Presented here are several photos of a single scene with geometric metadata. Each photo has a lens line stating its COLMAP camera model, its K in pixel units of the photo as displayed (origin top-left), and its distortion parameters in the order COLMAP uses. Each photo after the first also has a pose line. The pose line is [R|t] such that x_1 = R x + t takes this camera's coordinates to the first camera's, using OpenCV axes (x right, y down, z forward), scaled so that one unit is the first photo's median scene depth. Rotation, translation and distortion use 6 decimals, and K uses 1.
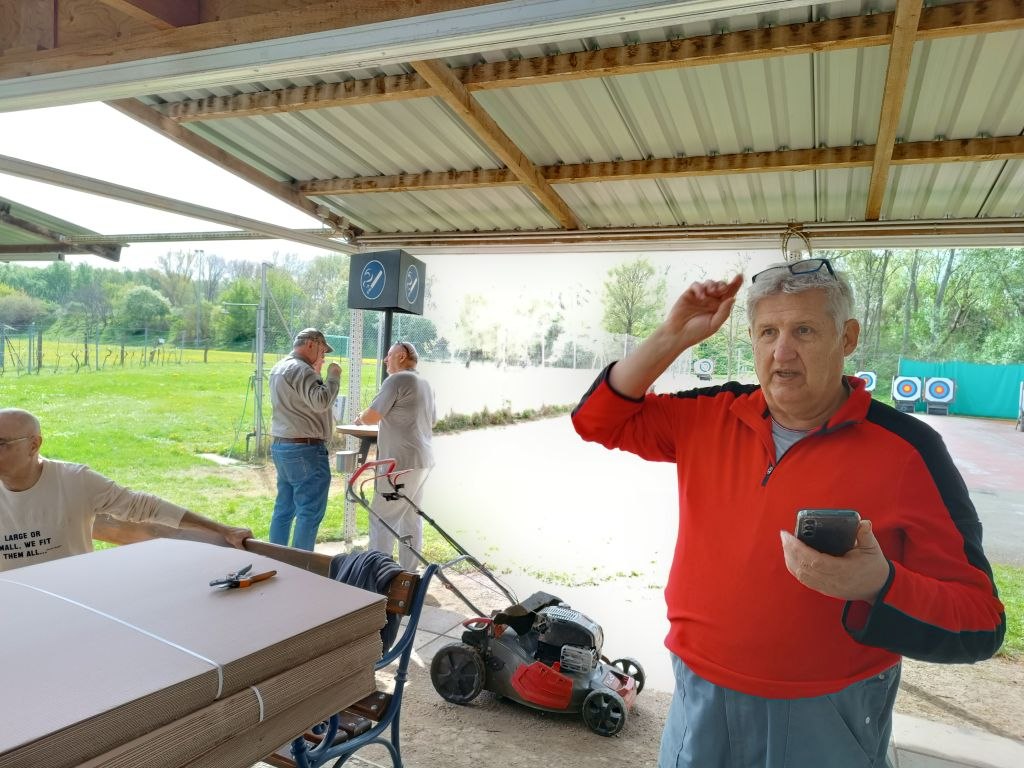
lens RADIAL K [[722.3, 0, 488.1], [0, 722.3, 385.6], [0, 0, 1]] dist [0.004793, -0.000580]
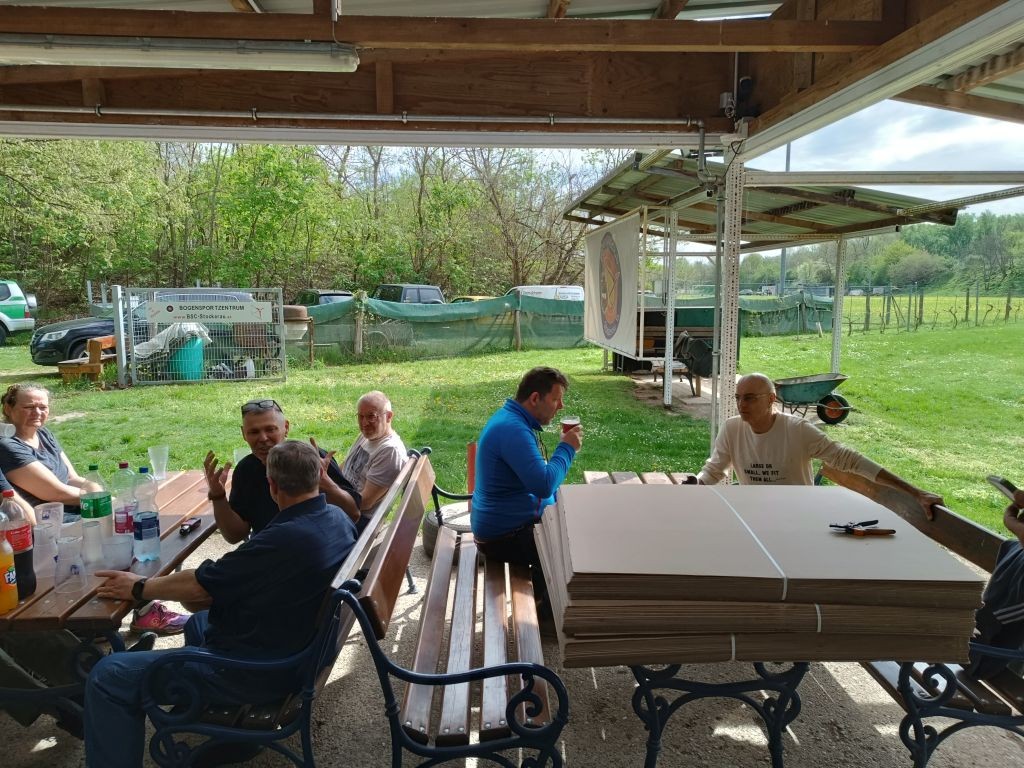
lens RADIAL K [[693.3, 0, 506.2], [0, 693.3, 383.8], [0, 0, 1]] dist [0.011793, -0.025321]
pose [[0.449253, 0.061986, -0.891252, 0.288075], [-0.005154, 0.997753, 0.066795, -0.032437], [0.893390, -0.025414, 0.448563, -0.023998]]
